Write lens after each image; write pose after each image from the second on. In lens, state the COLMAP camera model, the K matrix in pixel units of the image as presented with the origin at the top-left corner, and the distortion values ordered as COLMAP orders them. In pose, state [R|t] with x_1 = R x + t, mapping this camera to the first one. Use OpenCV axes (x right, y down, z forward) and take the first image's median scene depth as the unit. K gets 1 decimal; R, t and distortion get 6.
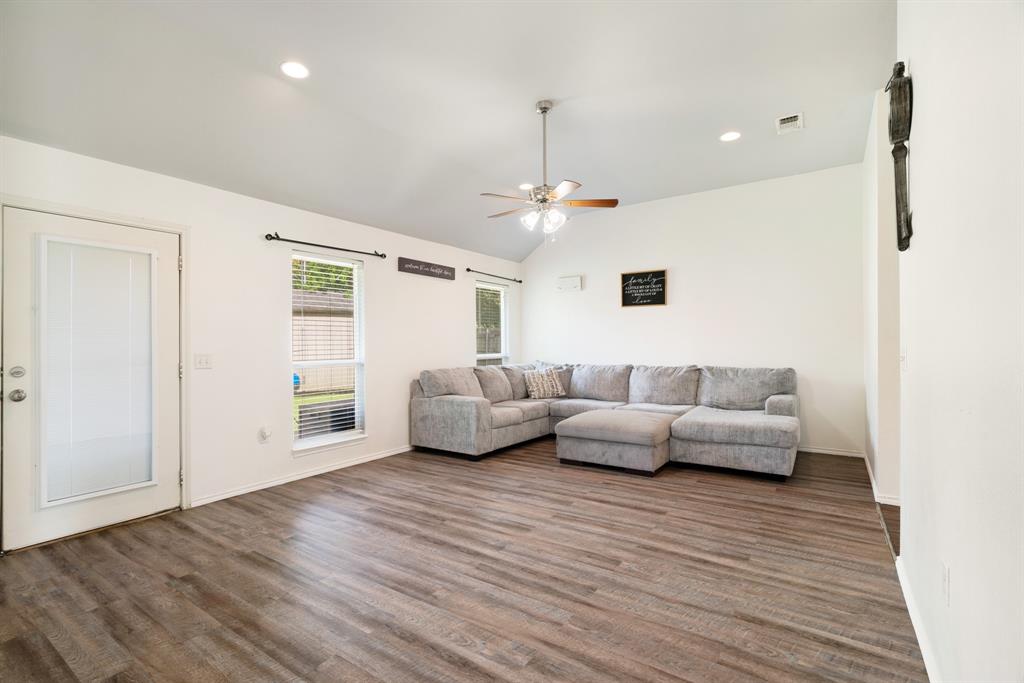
lens RADIAL K [[469.2, 0, 511.0], [0, 469.2, 345.7], [0, 0, 1]] dist [-0.001323, 0.002213]
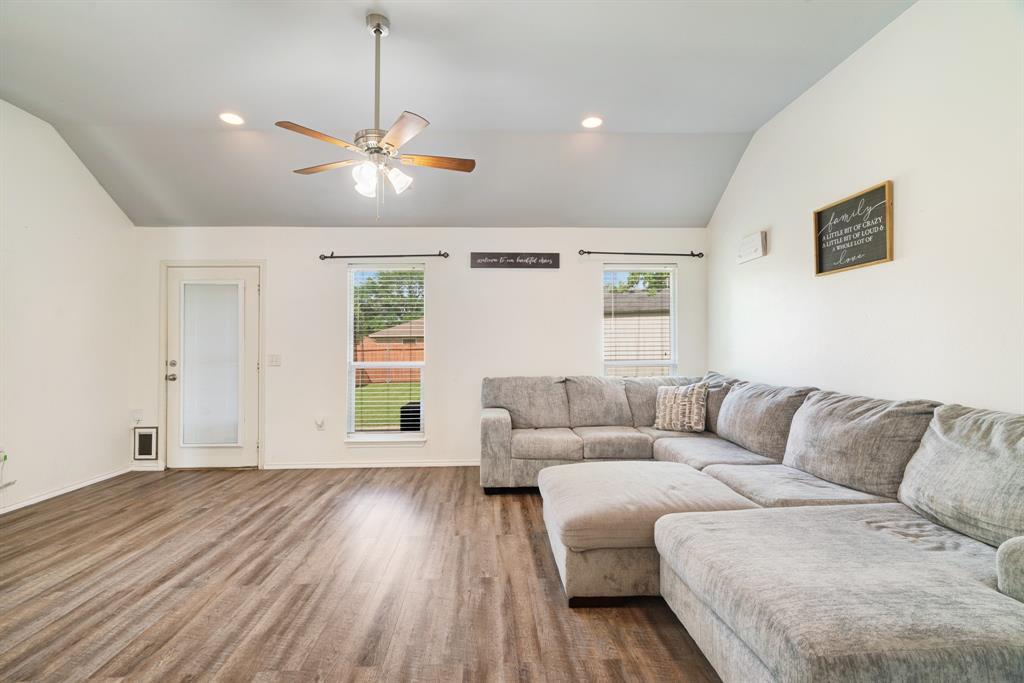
lens RADIAL K [[469.2, 0, 508.7], [0, 469.2, 338.3], [0, 0, 1]] dist [-0.001323, 0.002213]
pose [[0.593536, -0.011030, -0.804732, 0.681013], [-0.001487, 0.999889, -0.014801, -0.008134], [0.804806, 0.009981, 0.593454, 0.638073]]
